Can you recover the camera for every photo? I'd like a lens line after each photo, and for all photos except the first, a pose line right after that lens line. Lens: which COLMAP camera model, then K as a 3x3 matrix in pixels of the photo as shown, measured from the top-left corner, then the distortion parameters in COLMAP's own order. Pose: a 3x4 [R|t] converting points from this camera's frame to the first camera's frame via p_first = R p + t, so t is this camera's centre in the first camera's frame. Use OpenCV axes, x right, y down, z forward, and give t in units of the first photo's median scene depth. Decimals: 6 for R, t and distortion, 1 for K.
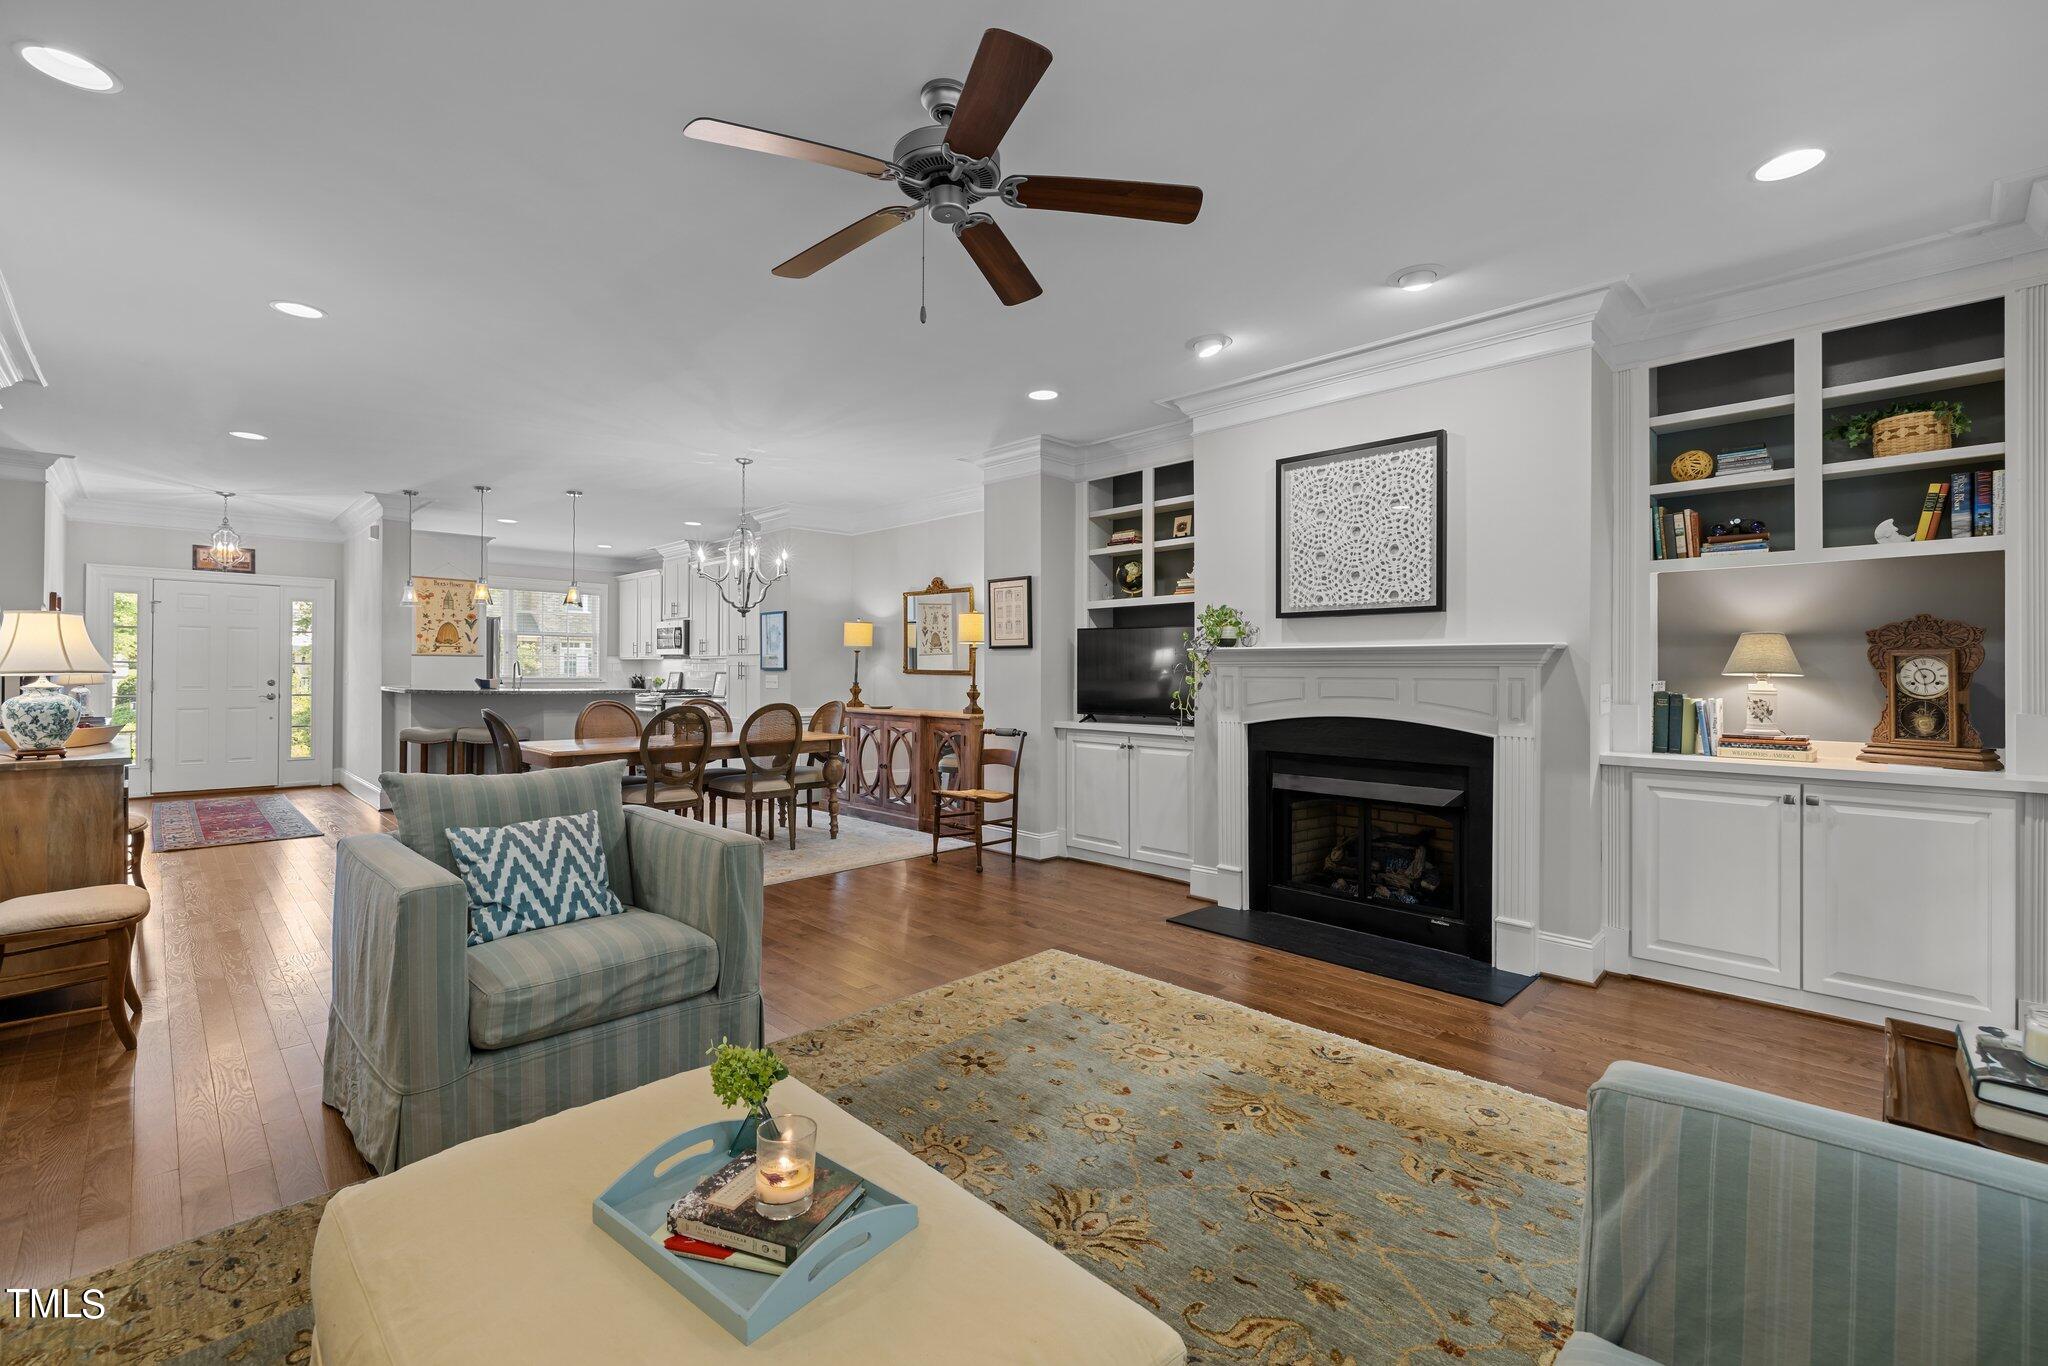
lens RADIAL K [[871.5, 0, 1012.0], [0, 871.5, 671.8], [0, 0, 1]] dist [0.007581, -0.000122]
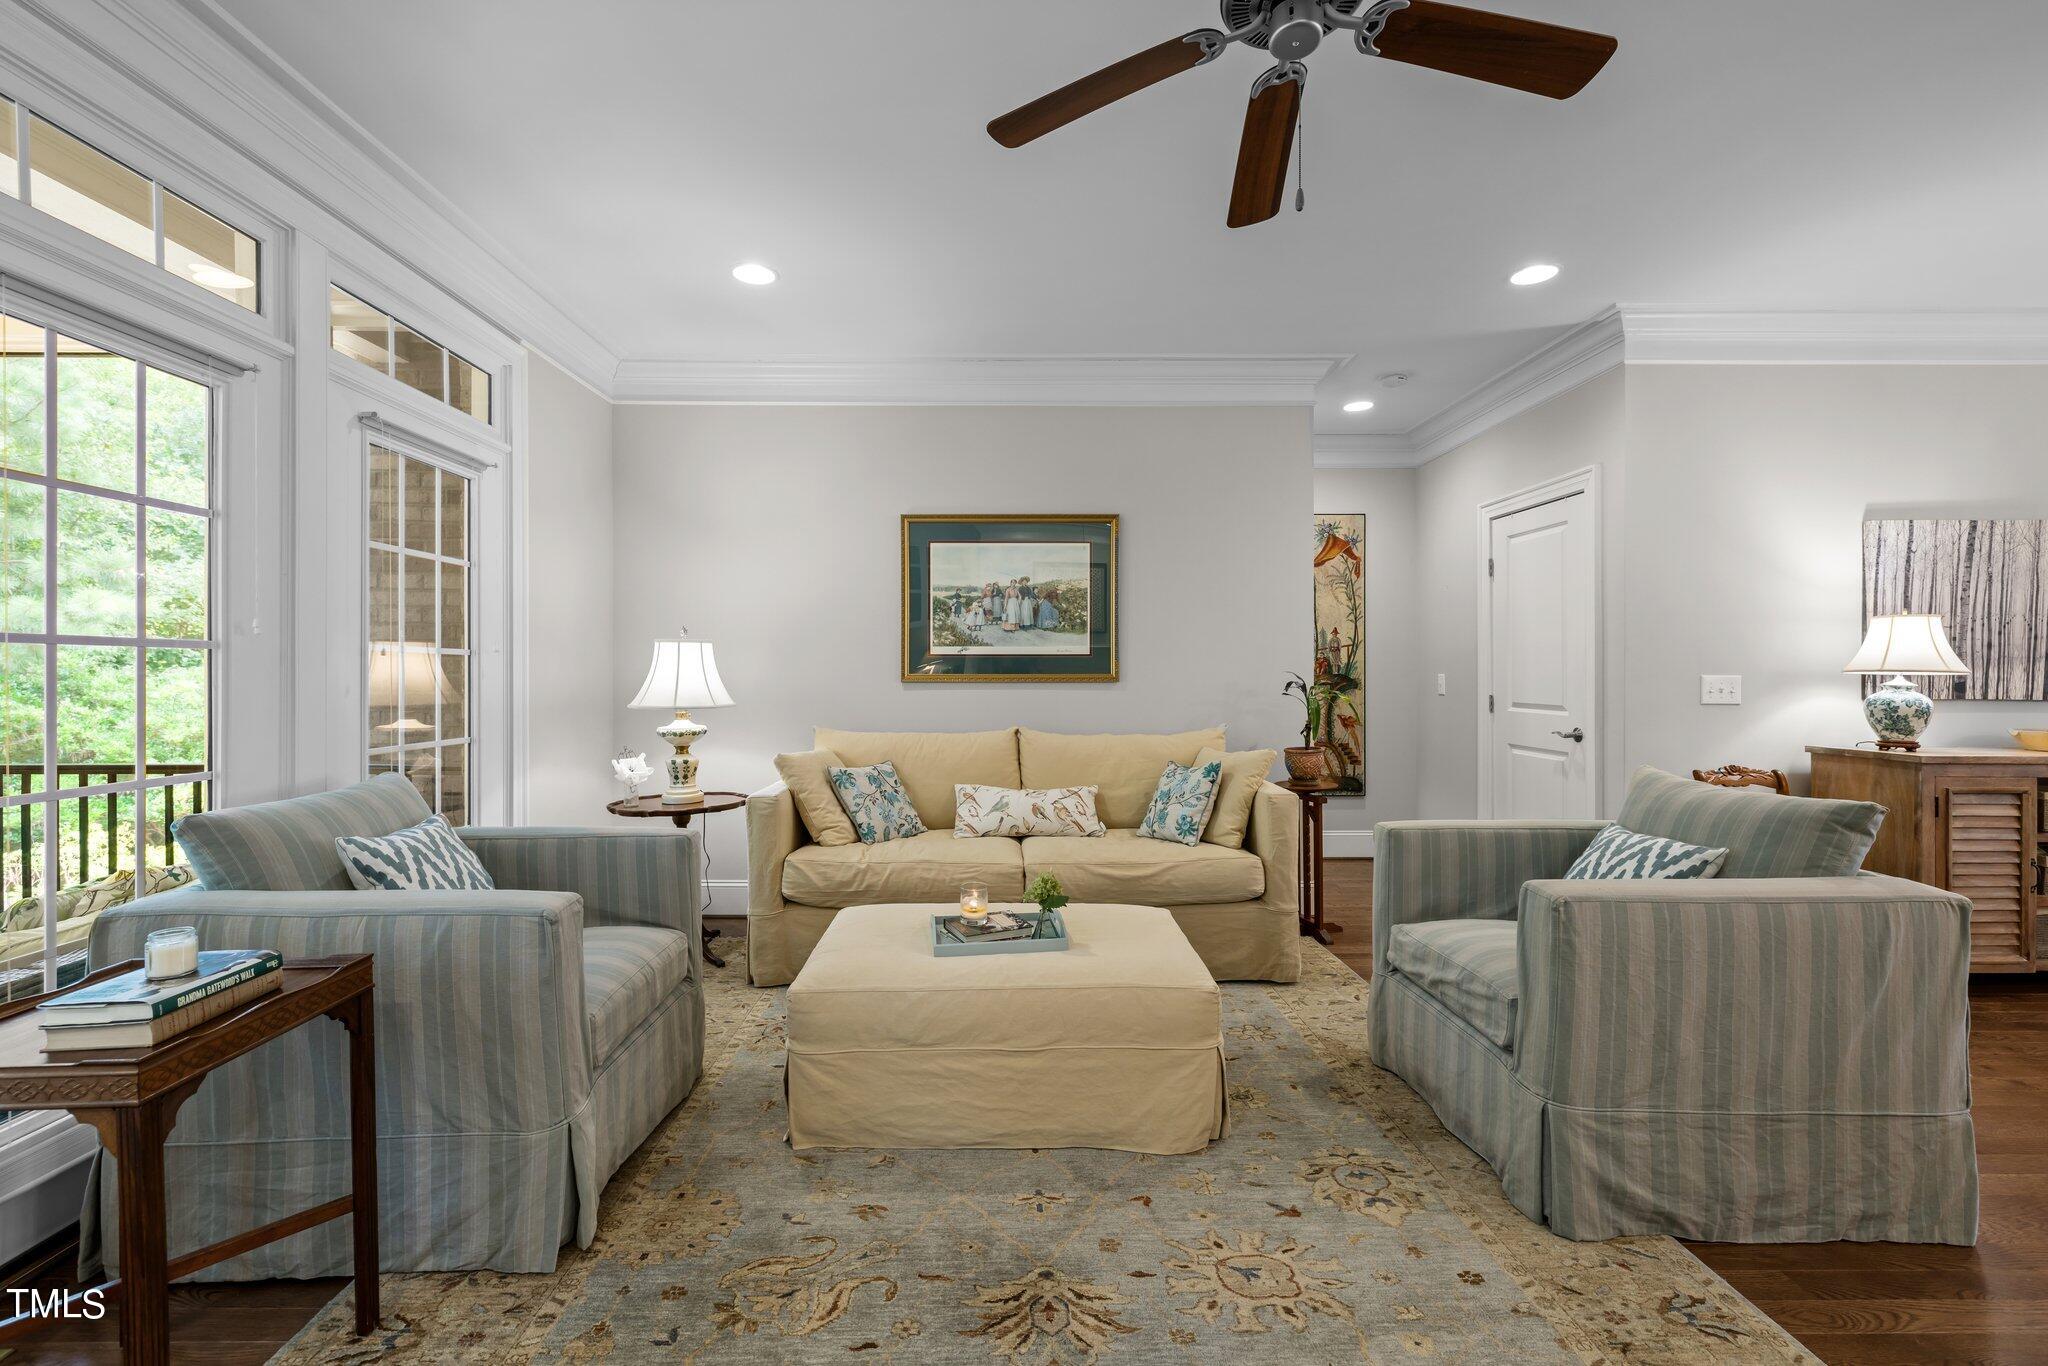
lens RADIAL K [[871.5, 0, 1012.0], [0, 871.5, 671.8], [0, 0, 1]] dist [0.007581, -0.000122]
pose [[-0.696678, -0.004927, -0.717367, 0.316010], [-0.004044, 0.999987, -0.002942, 0.005883], [0.717373, 0.000851, -0.696689, 0.680013]]
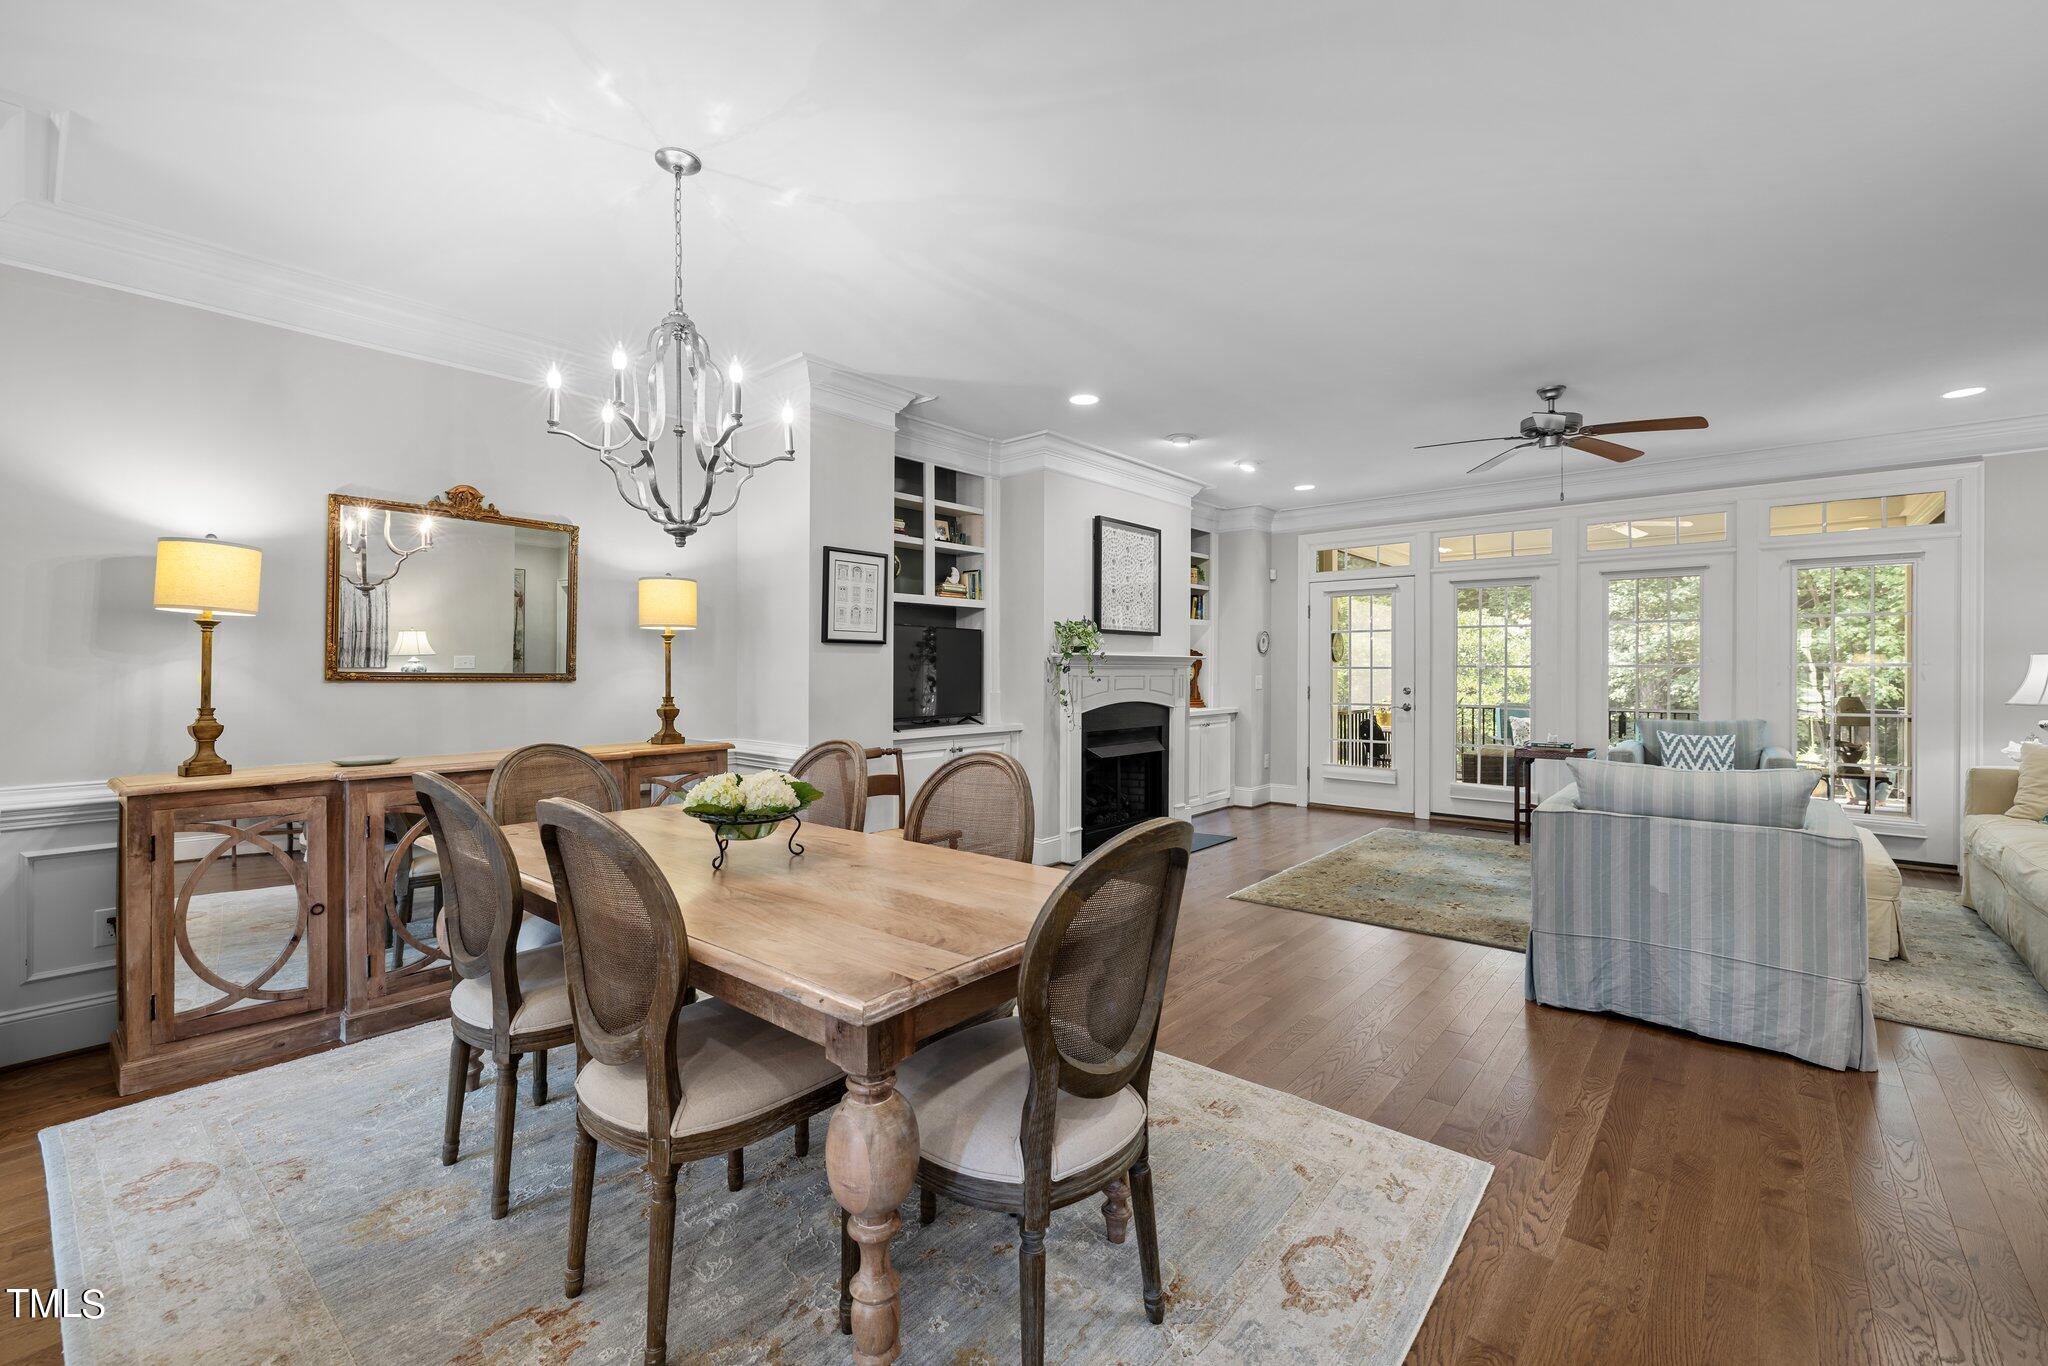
lens RADIAL K [[858.0, 0, 1016.6], [0, 858.0, 668.9], [0, 0, 1]] dist [0.001507, -0.000150]
pose [[-0.077695, -0.002495, 0.996974, -0.995350], [0.000800, 0.999996, 0.002565, -0.008657], [-0.996977, 0.000997, -0.077692, 1.211499]]
